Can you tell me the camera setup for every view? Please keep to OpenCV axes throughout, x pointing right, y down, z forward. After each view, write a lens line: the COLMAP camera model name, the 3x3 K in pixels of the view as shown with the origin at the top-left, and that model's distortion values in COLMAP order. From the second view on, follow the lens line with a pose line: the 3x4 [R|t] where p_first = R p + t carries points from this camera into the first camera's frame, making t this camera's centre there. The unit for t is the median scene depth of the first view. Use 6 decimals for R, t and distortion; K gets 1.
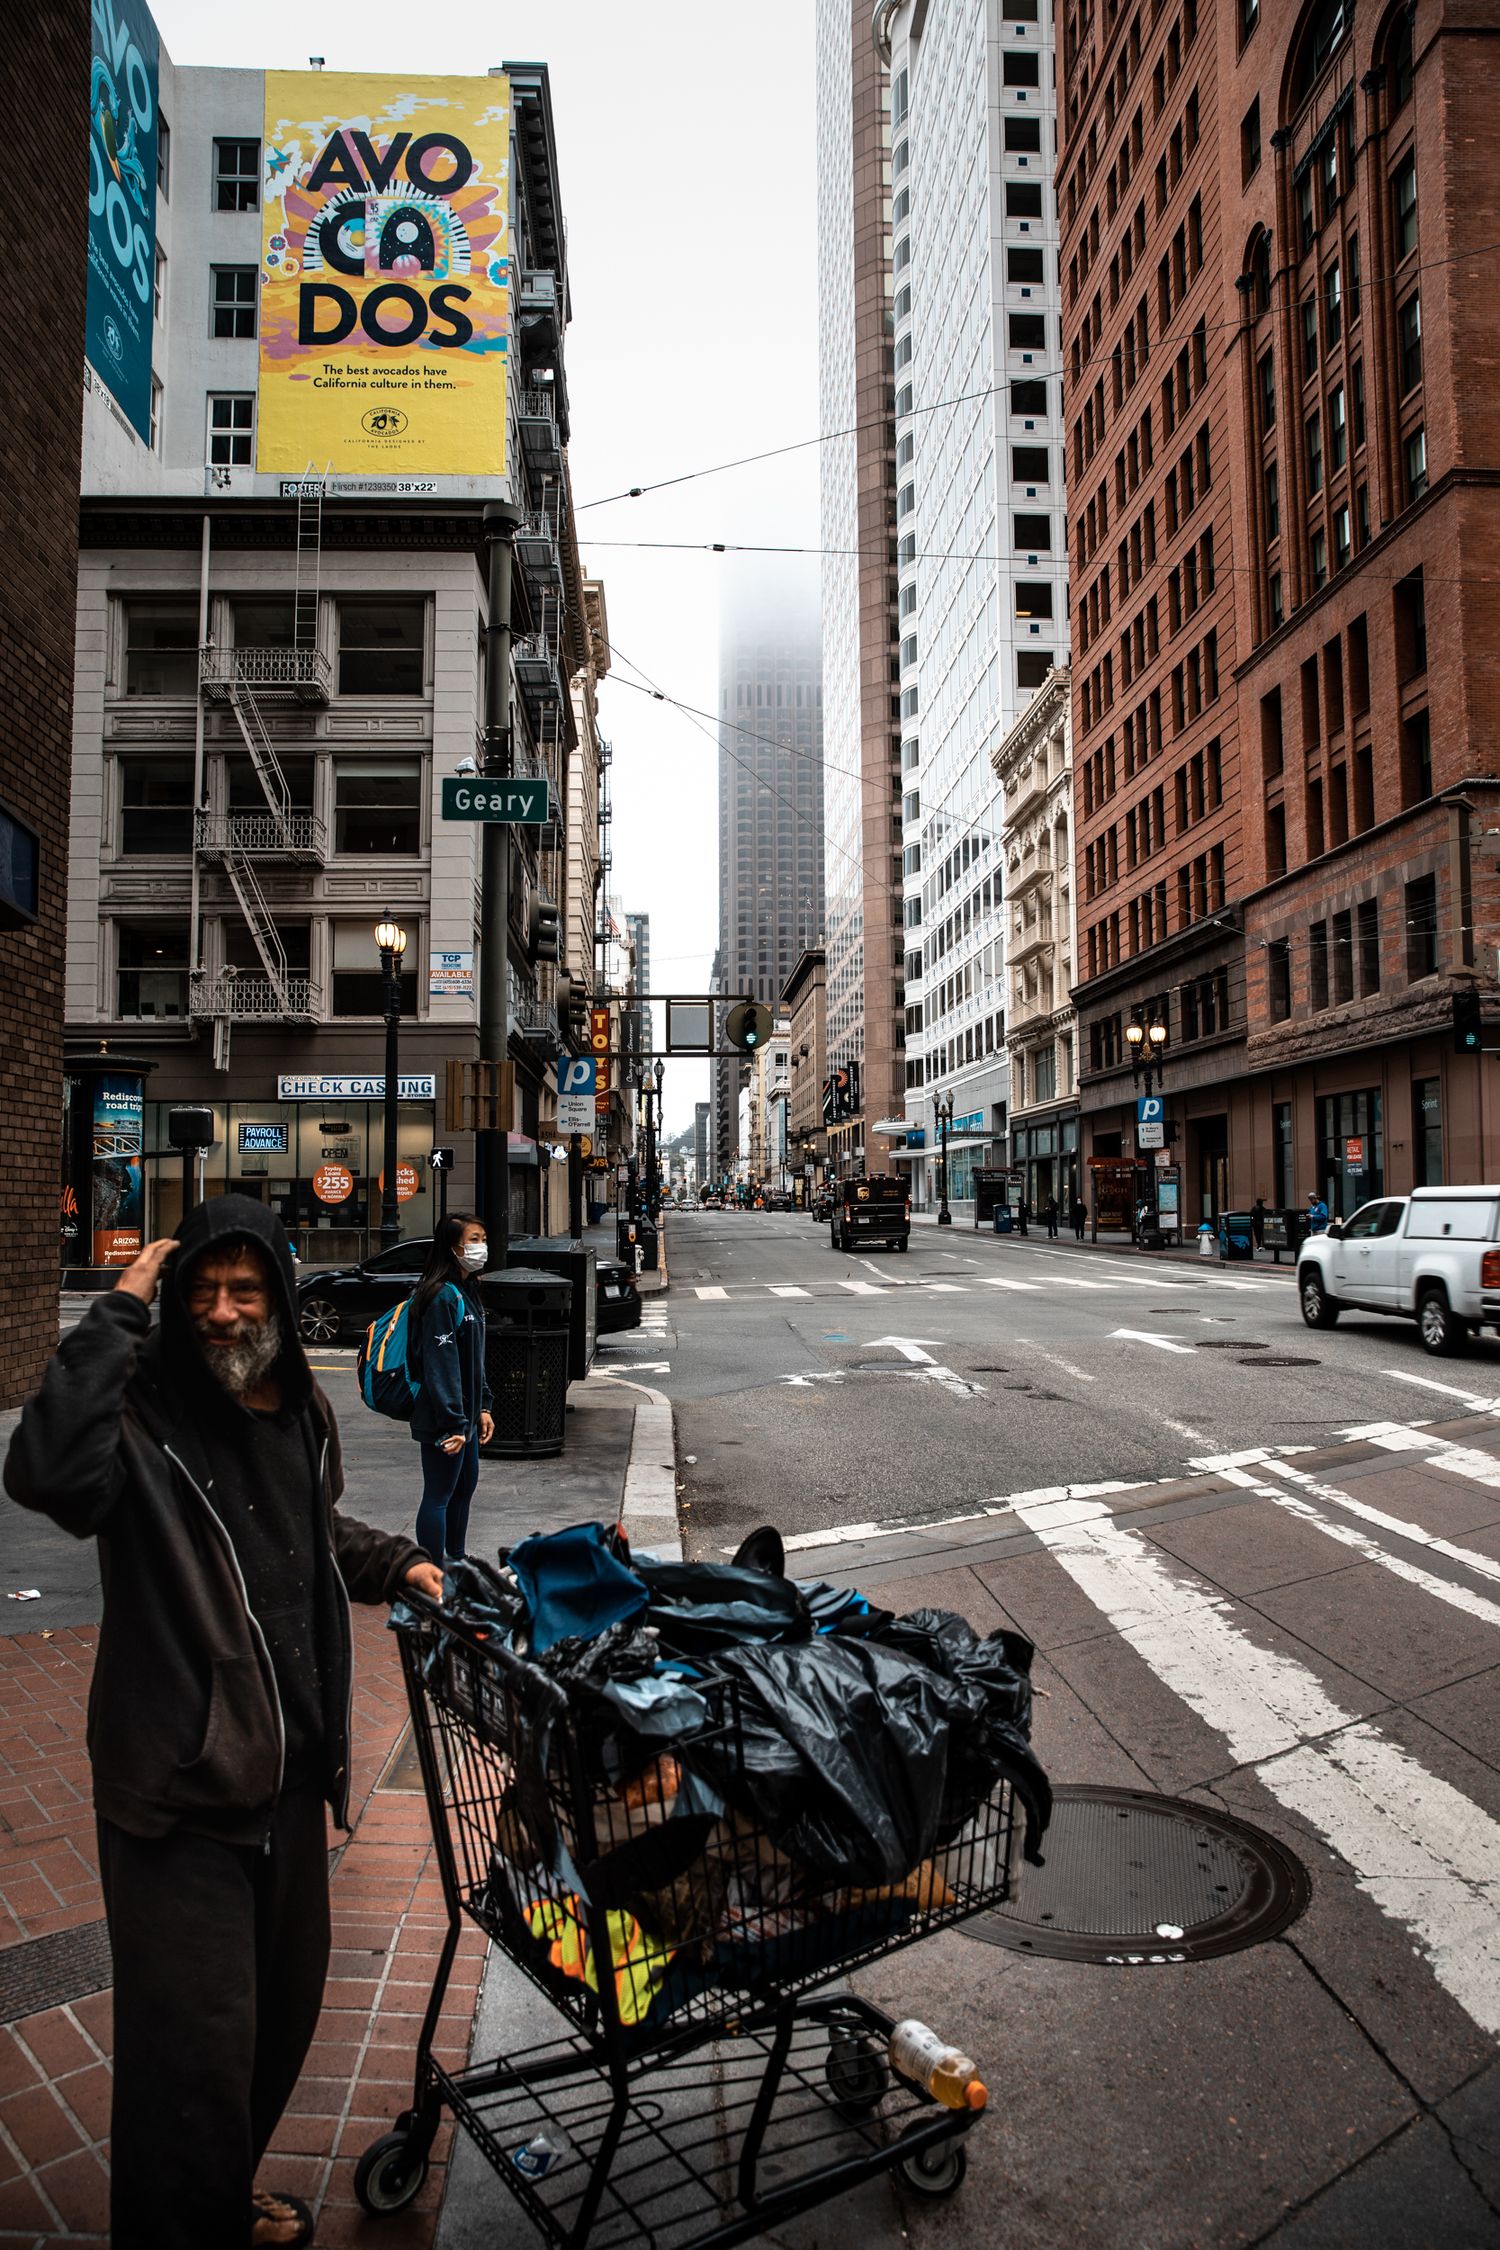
lens RADIAL K [[1541.8, 0, 754.4], [0, 1541.8, 1122.6], [0, 0, 1]] dist [0.000809, 0.002153]
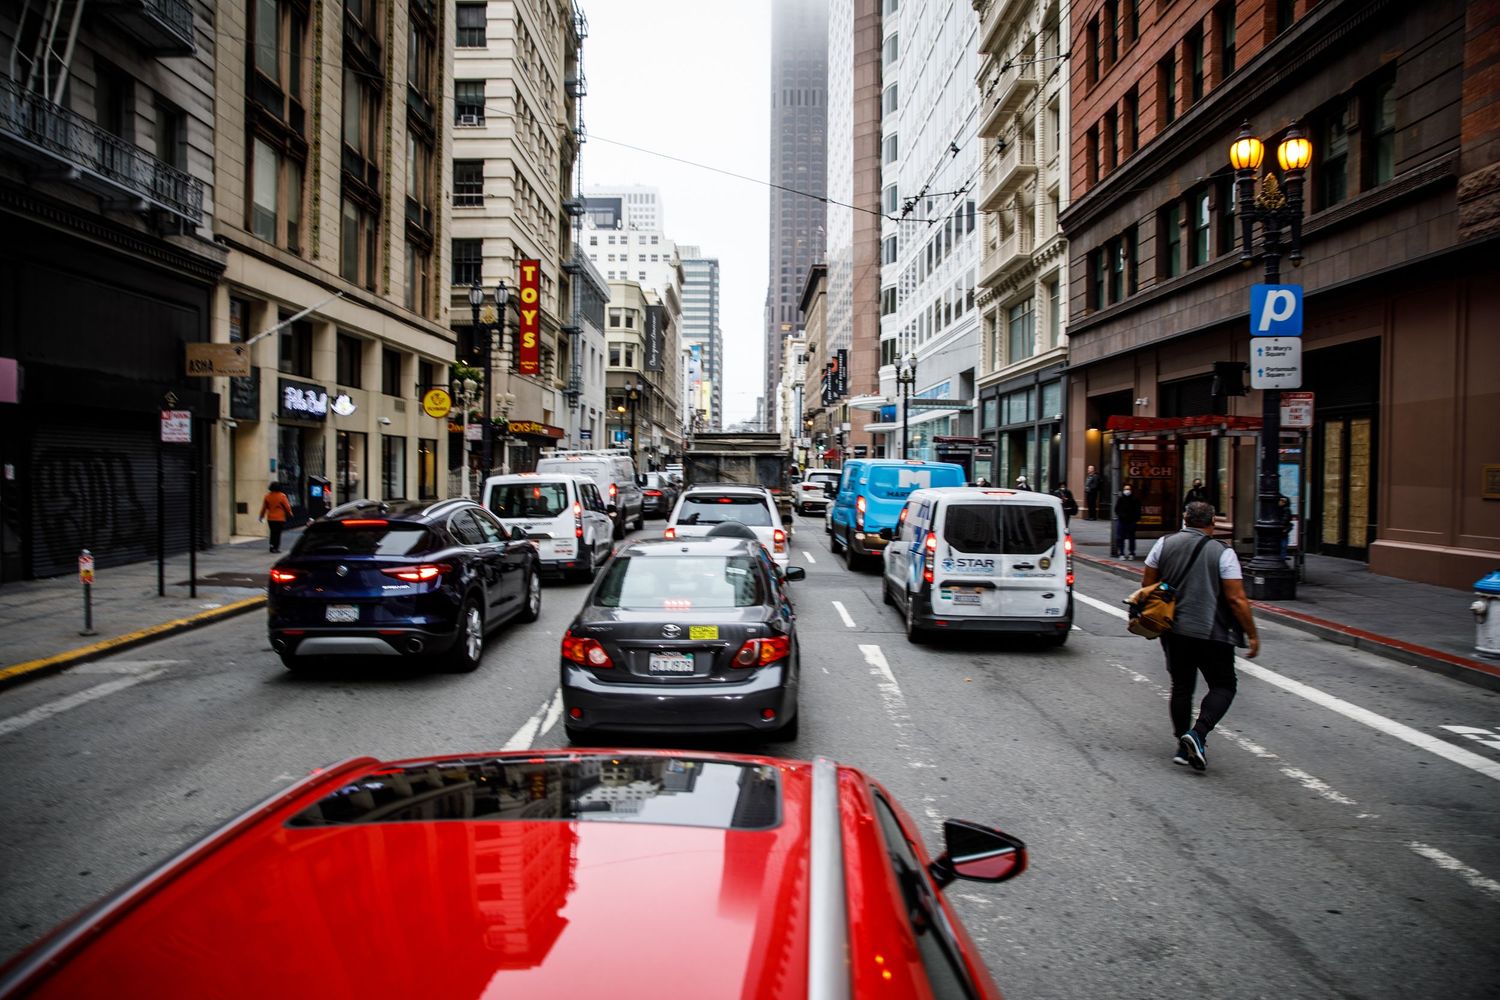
lens RADIAL K [[1027.8, 0, 741.7], [0, 1027.8, 490.5], [0, 0, 1]] dist [0.000809, 0.002153]
pose [[0.998196, 0.010529, -0.059109, 0.061559], [-0.006002, 0.997071, 0.076245, 0.013830], [0.059739, -0.075753, 0.995335, 0.376237]]
